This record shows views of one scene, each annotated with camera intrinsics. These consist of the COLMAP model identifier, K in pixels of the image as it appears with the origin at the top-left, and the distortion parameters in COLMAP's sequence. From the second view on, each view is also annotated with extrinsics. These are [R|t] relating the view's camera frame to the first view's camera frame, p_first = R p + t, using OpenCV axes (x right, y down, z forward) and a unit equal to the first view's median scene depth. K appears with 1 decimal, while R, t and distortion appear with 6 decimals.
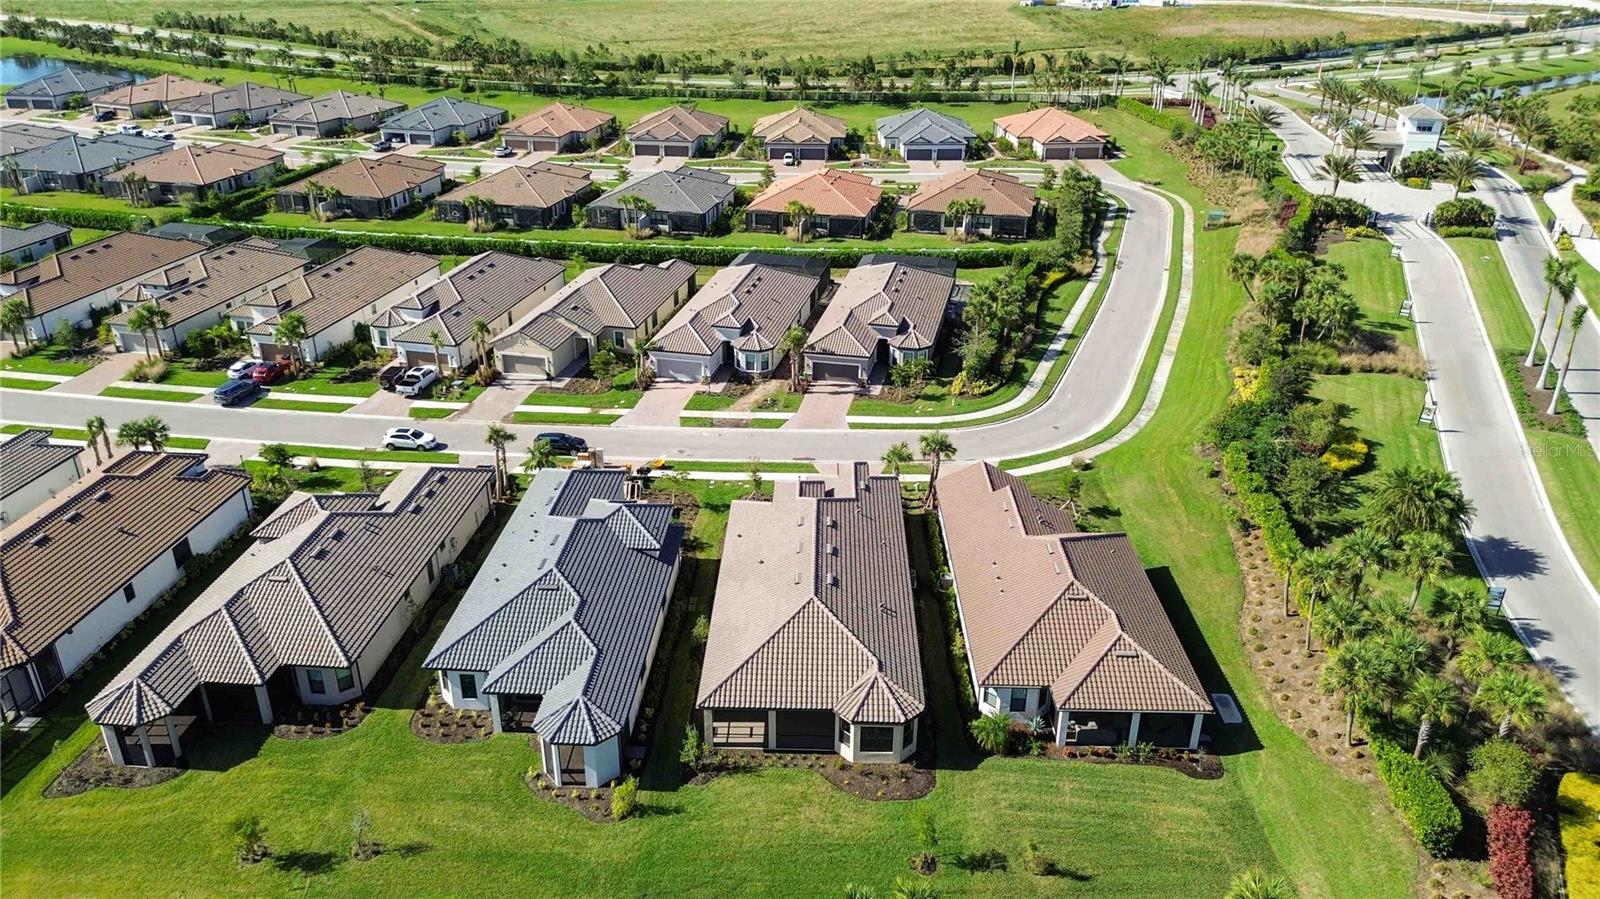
lens RADIAL K [[1133.2, 0, 798.4], [0, 1133.2, 450.1], [0, 0, 1]] dist [0.067842, -0.070701]
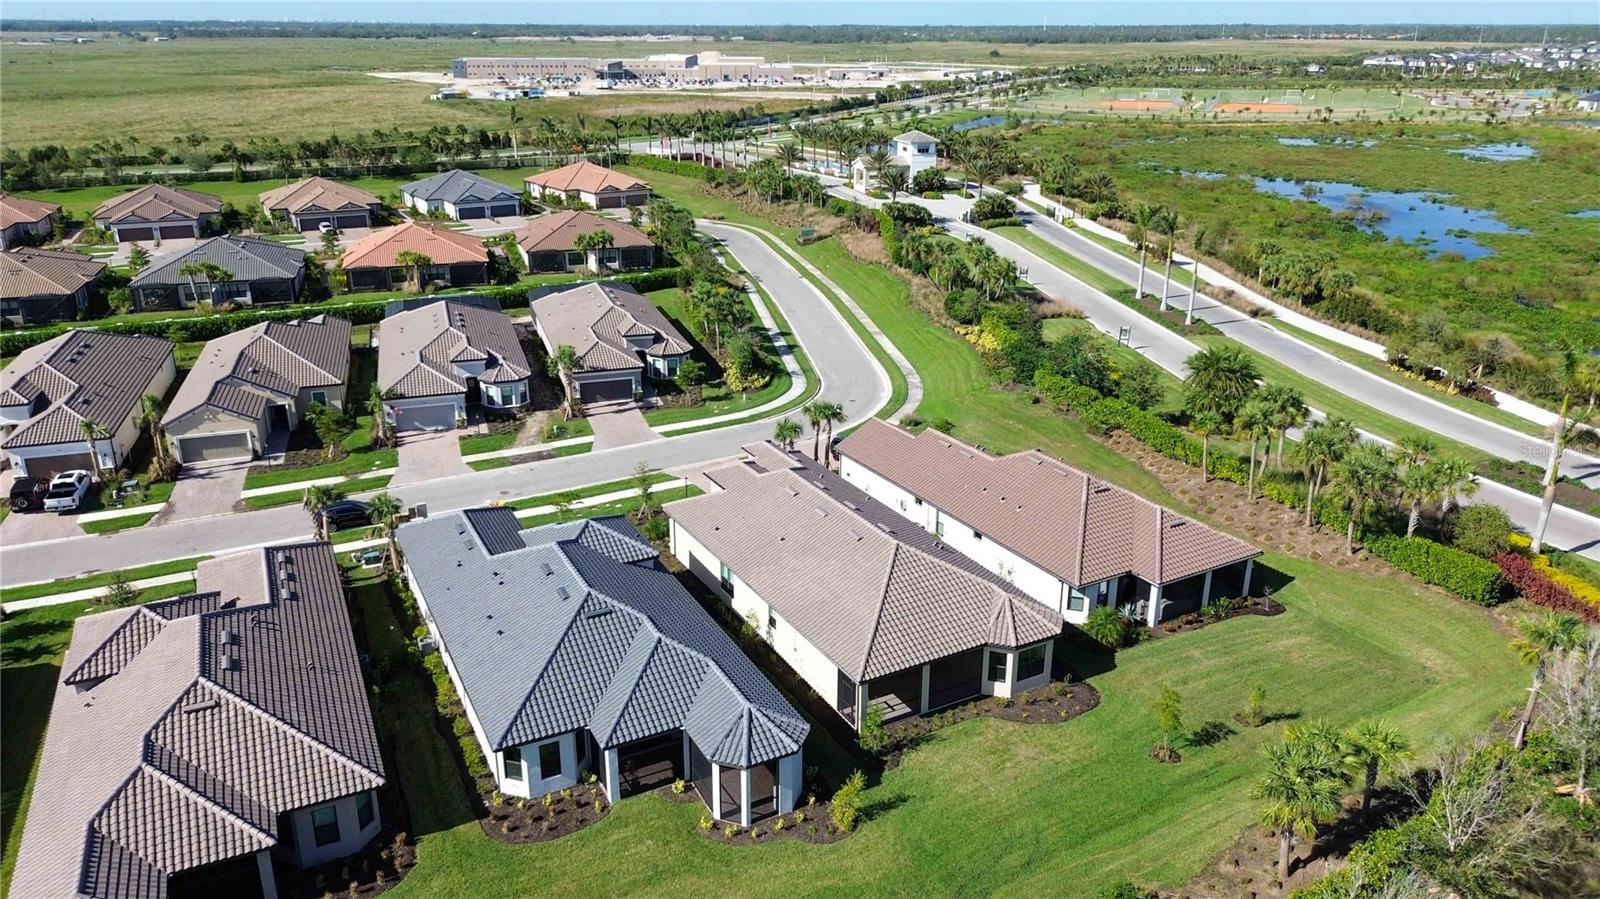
lens RADIAL K [[1133.2, 0, 798.4], [0, 1133.2, 450.1], [0, 0, 1]] dist [0.067842, -0.070701]
pose [[0.858548, -0.181474, 0.479543, -0.281626], [0.224356, 0.973945, -0.033104, 0.041934], [-0.461041, 0.136010, 0.876894, 0.144018]]
